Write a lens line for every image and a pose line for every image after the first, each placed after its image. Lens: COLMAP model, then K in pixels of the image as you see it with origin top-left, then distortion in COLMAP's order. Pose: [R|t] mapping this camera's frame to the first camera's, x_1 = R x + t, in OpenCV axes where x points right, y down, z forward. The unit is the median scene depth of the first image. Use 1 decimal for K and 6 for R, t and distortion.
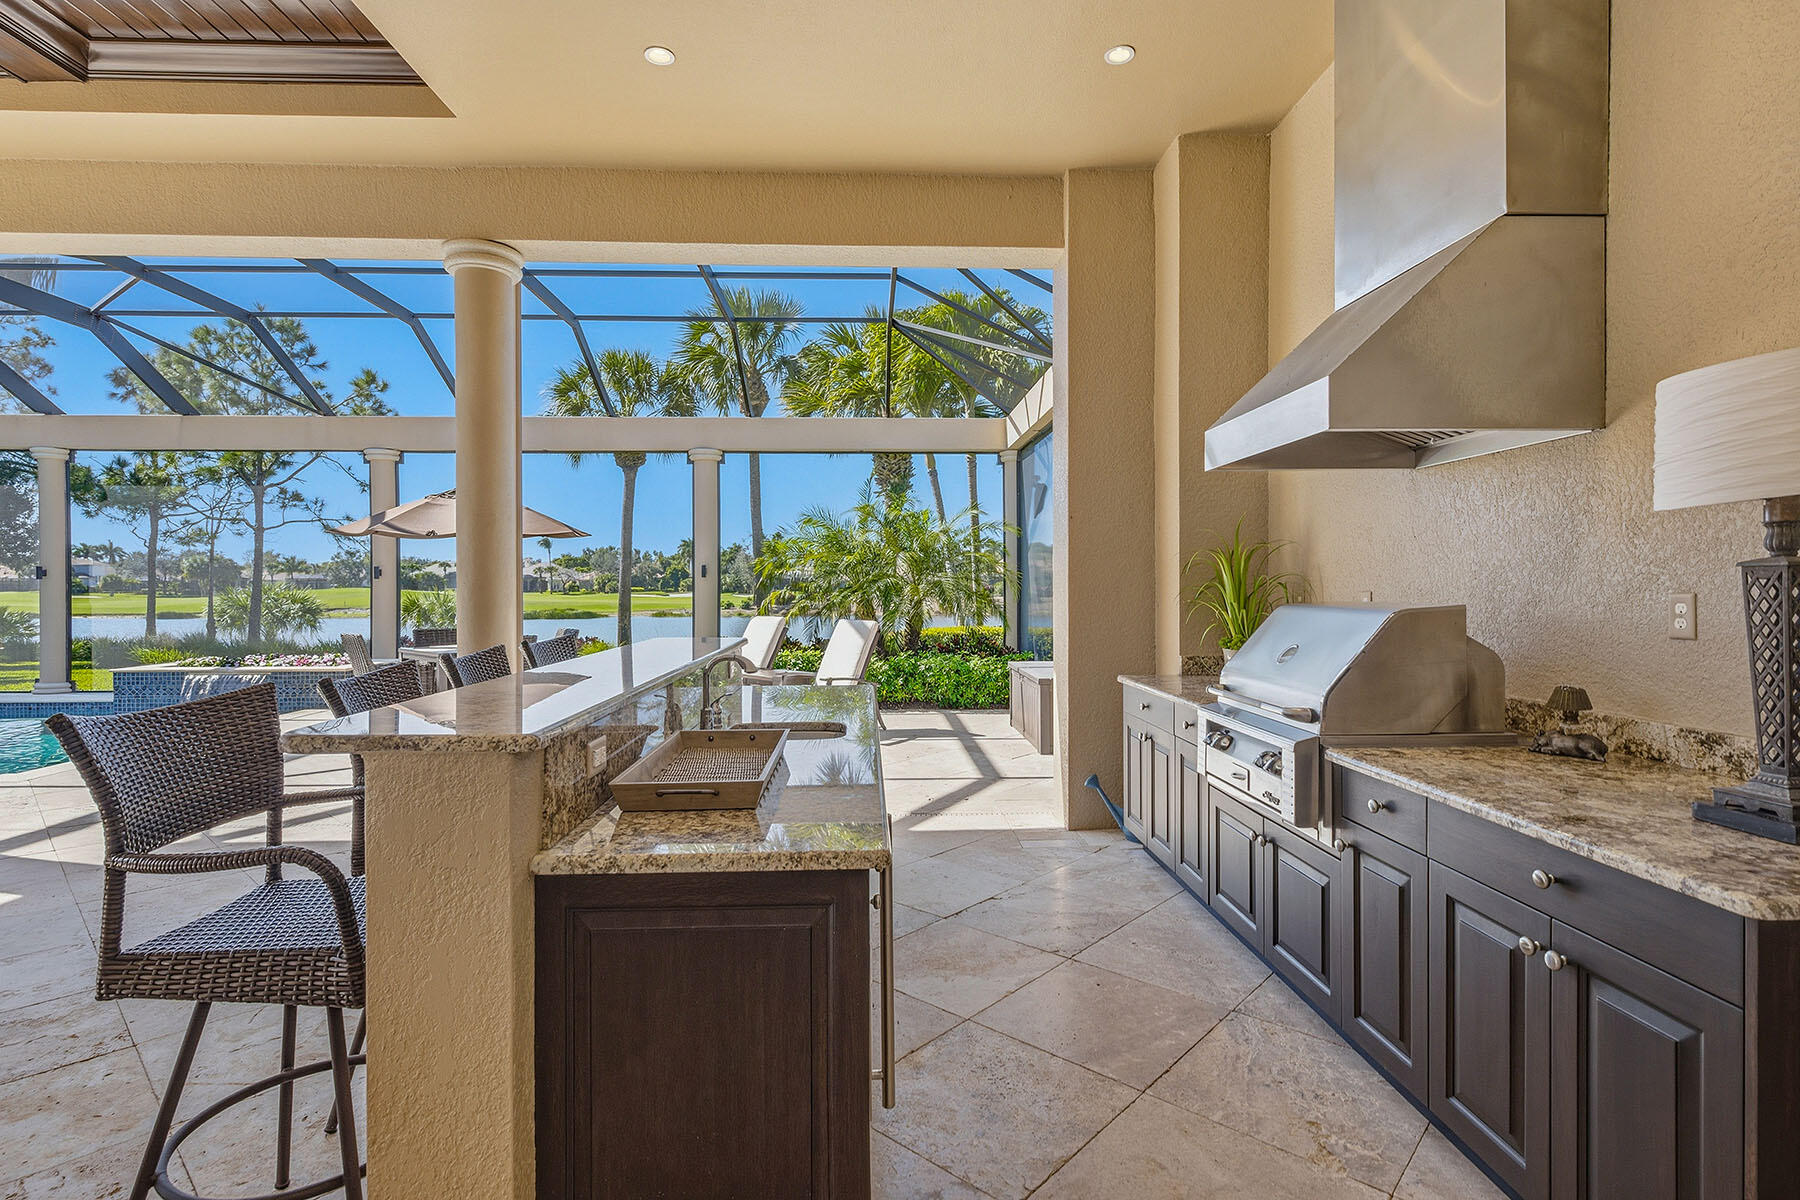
lens RADIAL K [[872.5, 0, 897.7], [0, 872.5, 601.1], [0, 0, 1]] dist [0.002754, 0.000215]
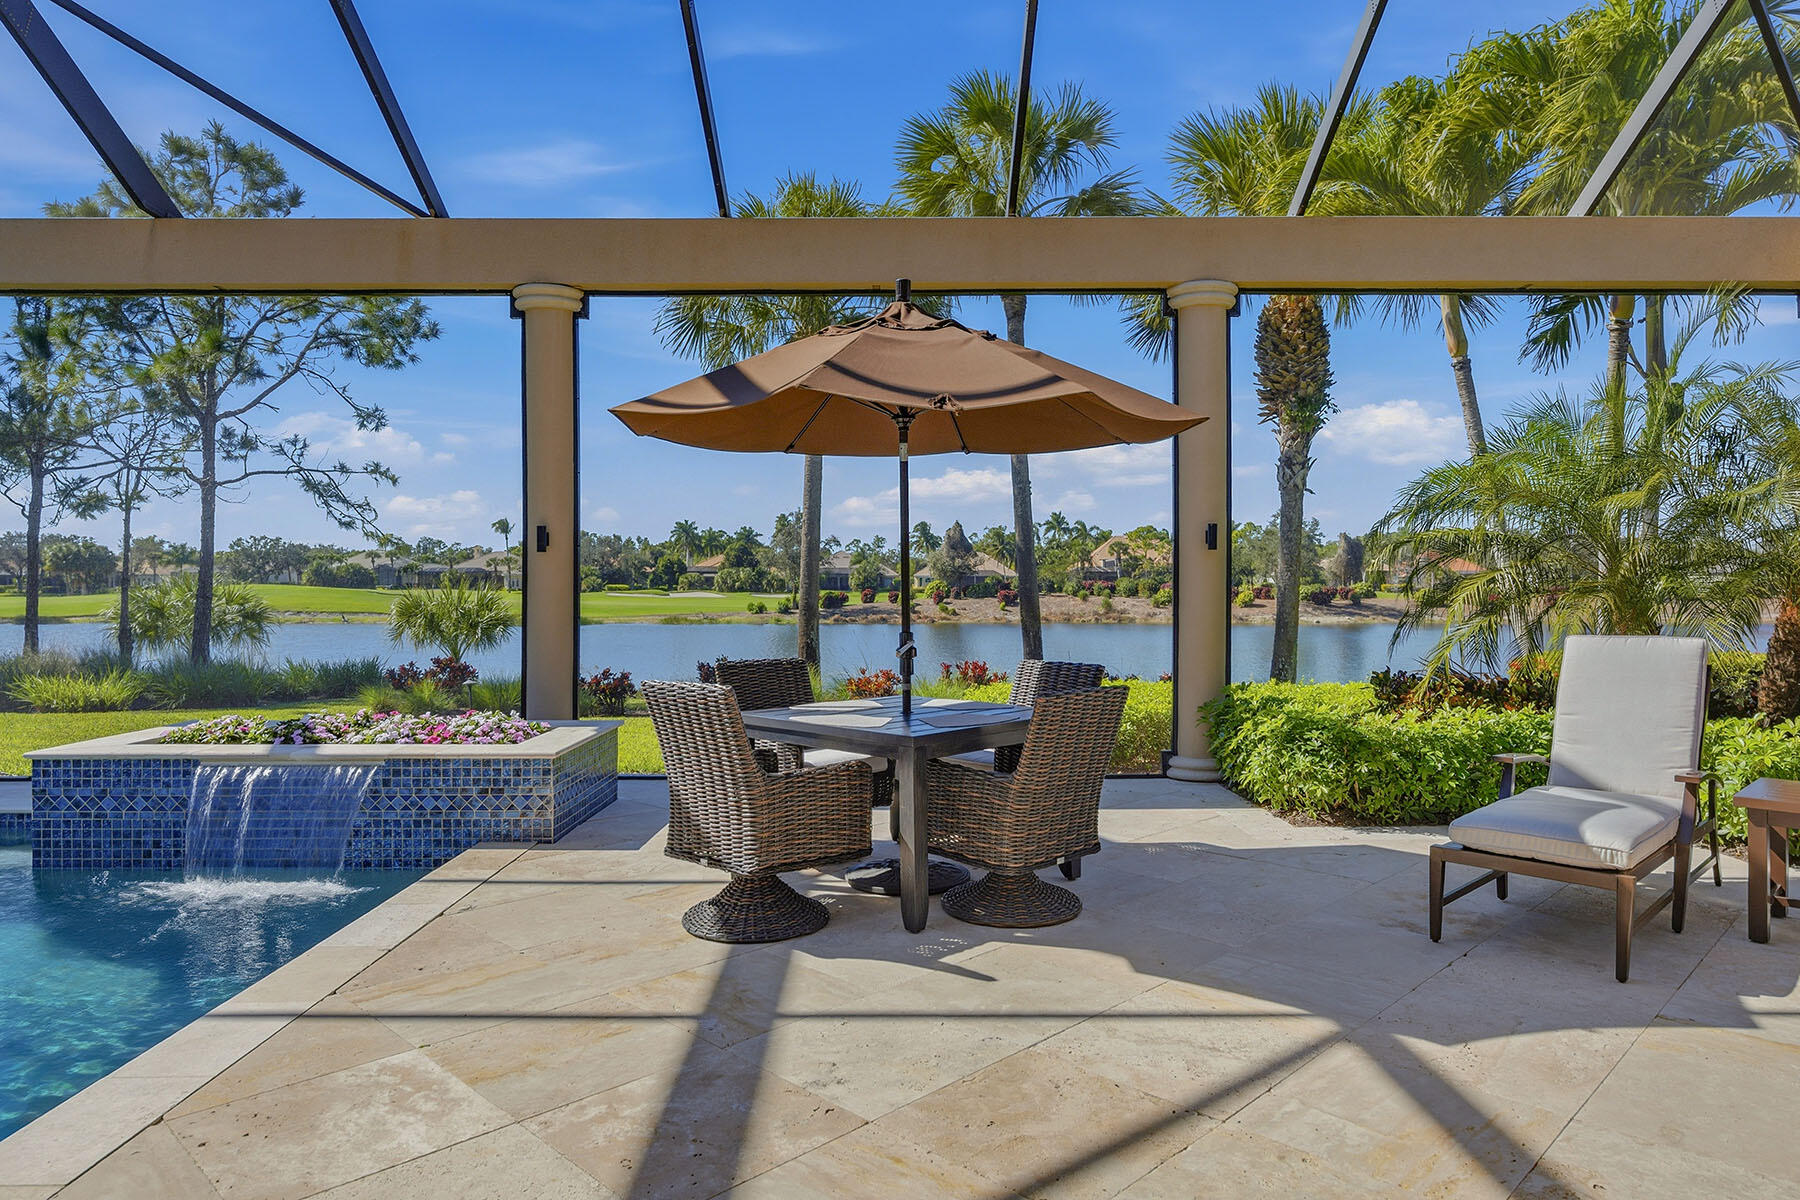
lens RADIAL K [[1132.1, 0, 904.8], [0, 1132.1, 587.1], [0, 0, 1]] dist [-0.009647, -0.001047]
pose [[0.999548, 0.000818, -0.030046, -0.178691], [-0.001237, 0.999902, -0.013944, 0.001196], [0.030031, 0.013975, 0.999451, 0.180648]]
